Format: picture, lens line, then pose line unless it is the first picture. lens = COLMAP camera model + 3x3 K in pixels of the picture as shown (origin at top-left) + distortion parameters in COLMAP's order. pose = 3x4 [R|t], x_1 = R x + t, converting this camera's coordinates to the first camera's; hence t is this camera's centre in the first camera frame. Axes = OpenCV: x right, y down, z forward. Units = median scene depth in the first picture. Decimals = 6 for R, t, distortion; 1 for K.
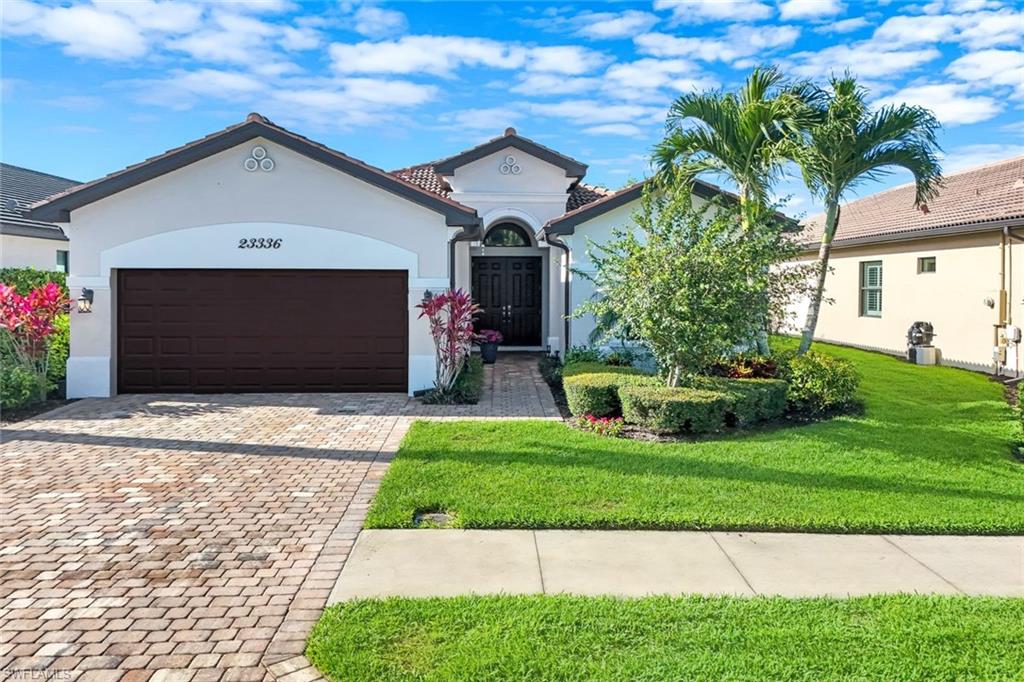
lens RADIAL K [[773.1, 0, 504.4], [0, 773.1, 316.9], [0, 0, 1]] dist [0.078050, -0.072791]
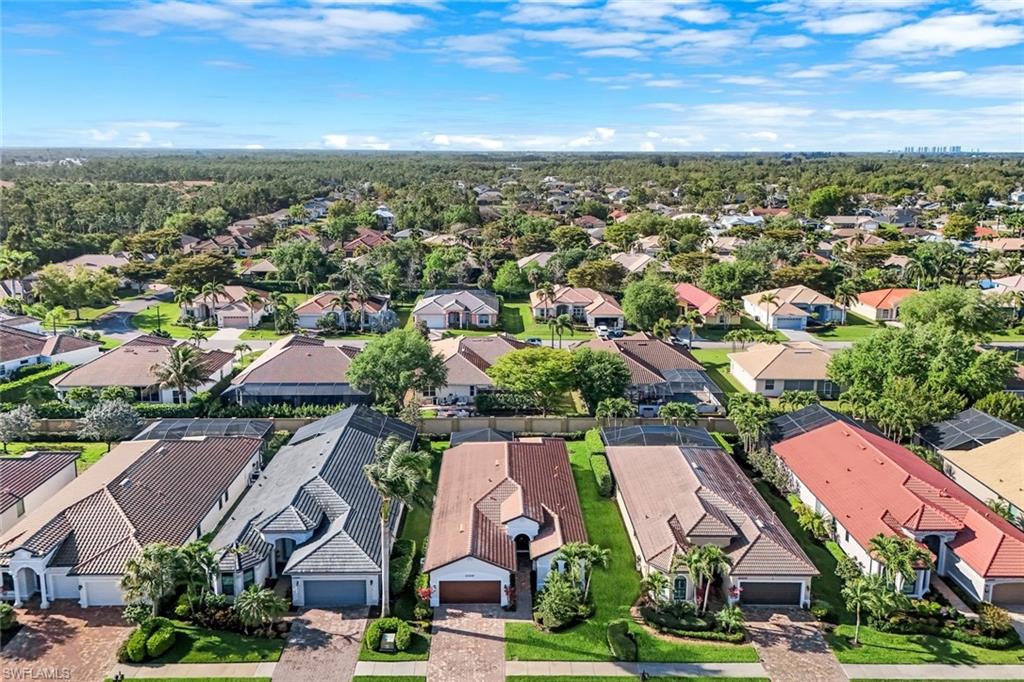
lens RADIAL K [[773.1, 0, 501.4], [0, 773.1, 304.2], [0, 0, 1]] dist [0.078050, -0.072791]
pose [[0.999962, 0.007662, -0.004084, -0.117175], [-0.006953, 0.988378, 0.151856, -2.429753], [0.005200, -0.151822, 0.988394, -3.397304]]
